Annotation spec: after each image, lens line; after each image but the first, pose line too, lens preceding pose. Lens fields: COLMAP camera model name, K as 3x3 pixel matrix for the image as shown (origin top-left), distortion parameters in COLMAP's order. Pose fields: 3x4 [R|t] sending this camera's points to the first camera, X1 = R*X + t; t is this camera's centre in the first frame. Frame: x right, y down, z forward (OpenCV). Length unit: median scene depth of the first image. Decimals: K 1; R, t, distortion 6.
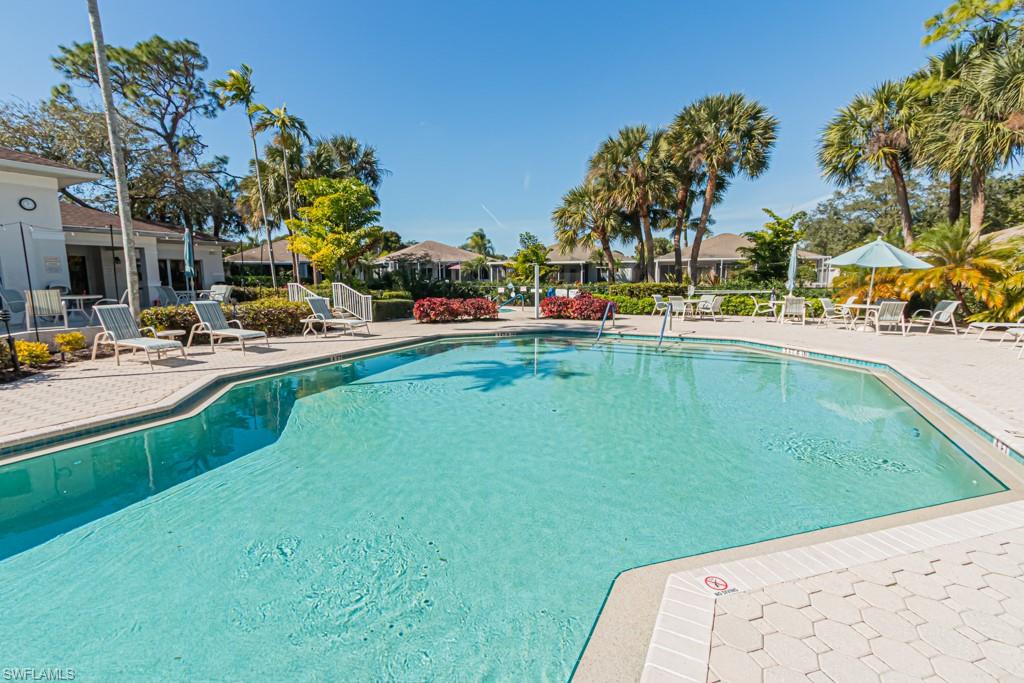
lens RADIAL K [[471.5, 0, 512.0], [0, 471.5, 341.5], [0, 0, 1]] dist [-0.000500, 0.000145]
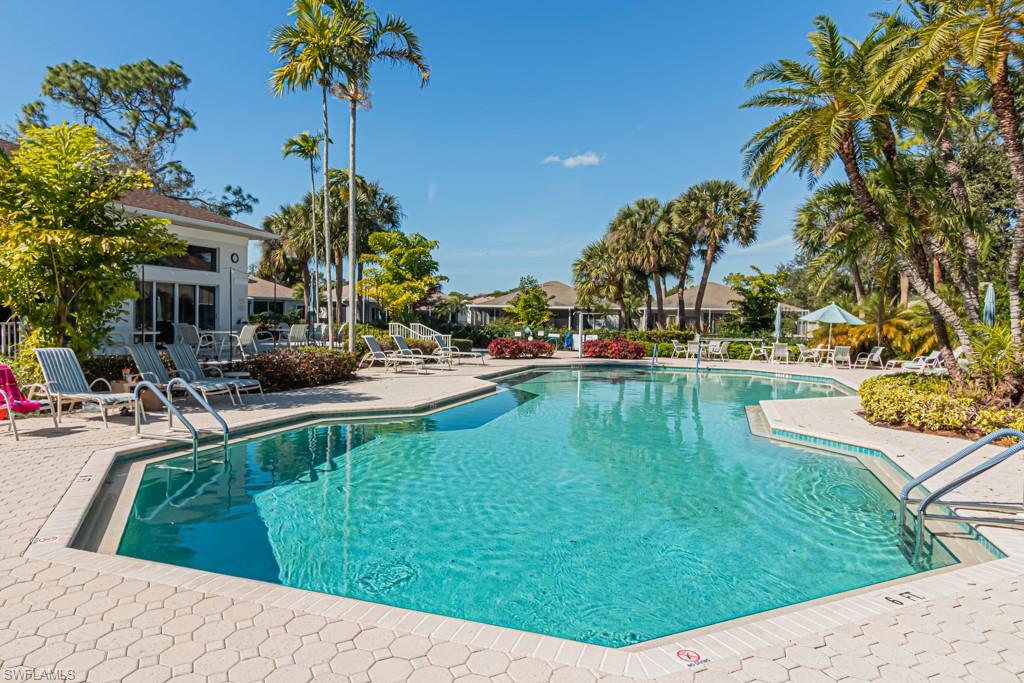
lens RADIAL K [[660.2, 0, 512.0], [0, 660.2, 341.5], [0, 0, 1]] dist [-0.002085, -0.001335]
pose [[0.987143, 0.021512, 0.158388, -0.350259], [-0.004810, 0.994451, -0.105087, 0.078956], [-0.159770, 0.102974, 0.981769, -0.558873]]
